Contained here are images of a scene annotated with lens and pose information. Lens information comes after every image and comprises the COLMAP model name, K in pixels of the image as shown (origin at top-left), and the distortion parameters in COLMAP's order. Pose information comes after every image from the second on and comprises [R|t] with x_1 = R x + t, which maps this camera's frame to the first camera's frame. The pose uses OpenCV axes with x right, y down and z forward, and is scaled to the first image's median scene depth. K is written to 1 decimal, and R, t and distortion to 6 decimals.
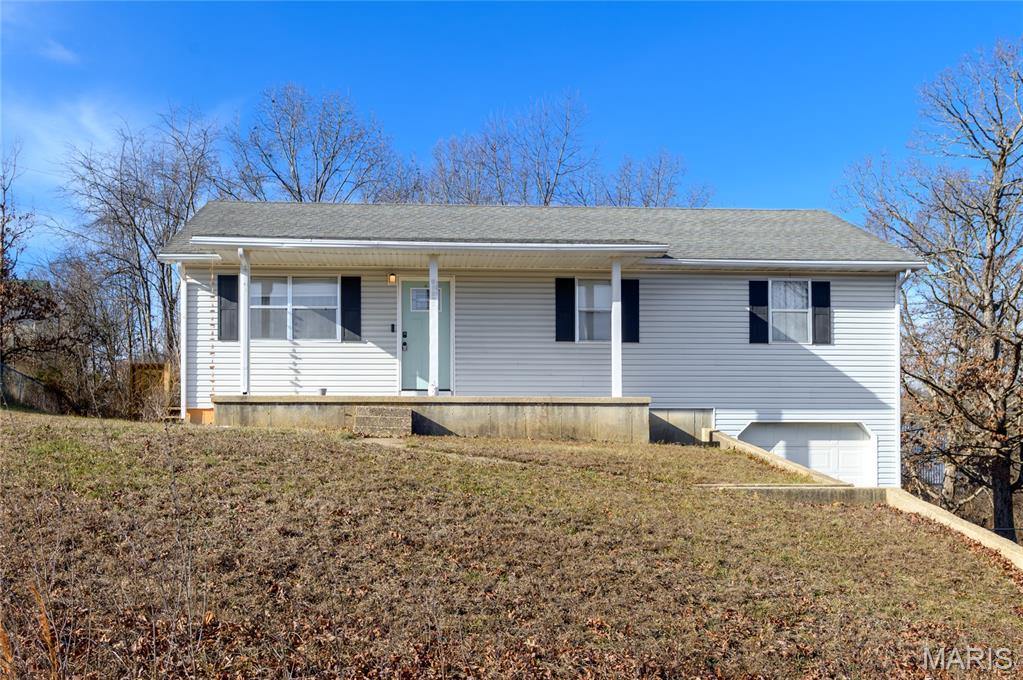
lens RADIAL K [[879.8, 0, 511.4], [0, 879.8, 447.2], [0, 0, 1]] dist [0.000359, 0.004094]
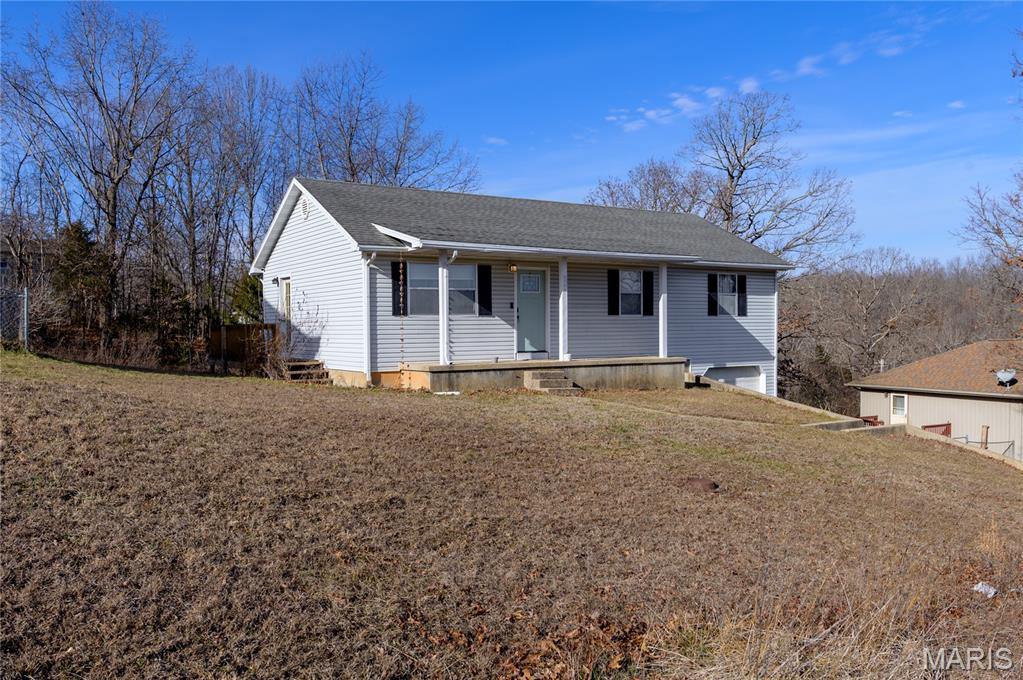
lens RADIAL K [[799.3, 0, 511.5], [0, 799.3, 340.0], [0, 0, 1]] dist [0.000933, 0.001045]
pose [[0.881653, -0.010498, 0.471781, -0.703829], [0.002898, 0.999854, 0.016833, -0.104489], [-0.471889, -0.013474, 0.881555, -0.054535]]
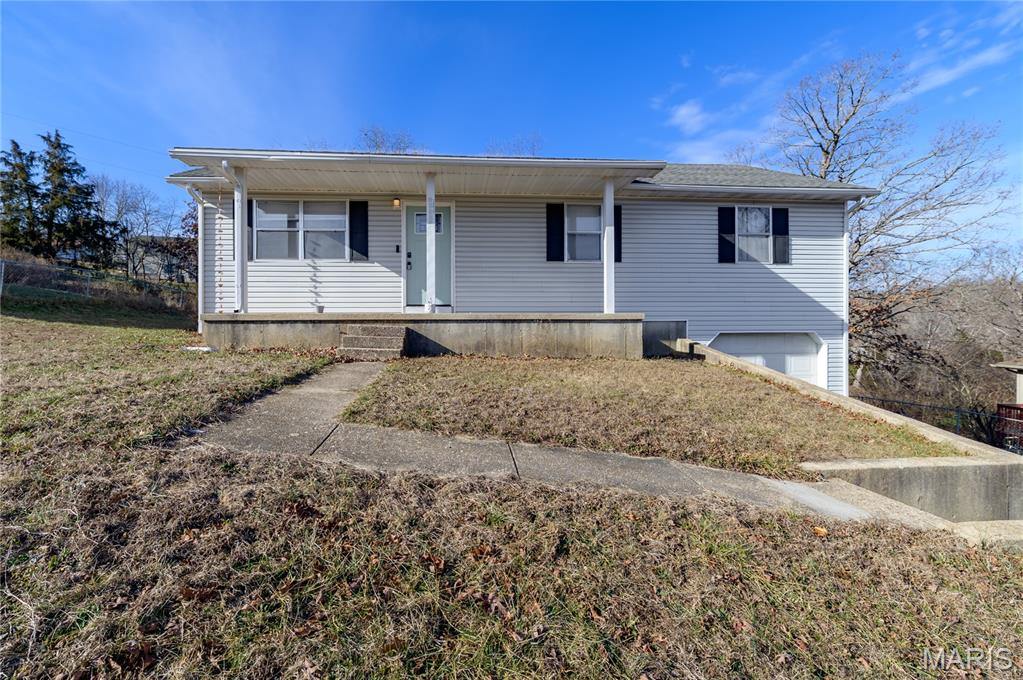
lens RADIAL K [[402.3, 0, 498.1], [0, 402.3, 324.2], [0, 0, 1]] dist [-0.002248, -0.000079]
pose [[0.999983, -0.001578, -0.005672, -0.007809], [0.001595, 0.999994, 0.003096, -0.043849], [0.005667, -0.003105, 0.999979, 0.505513]]
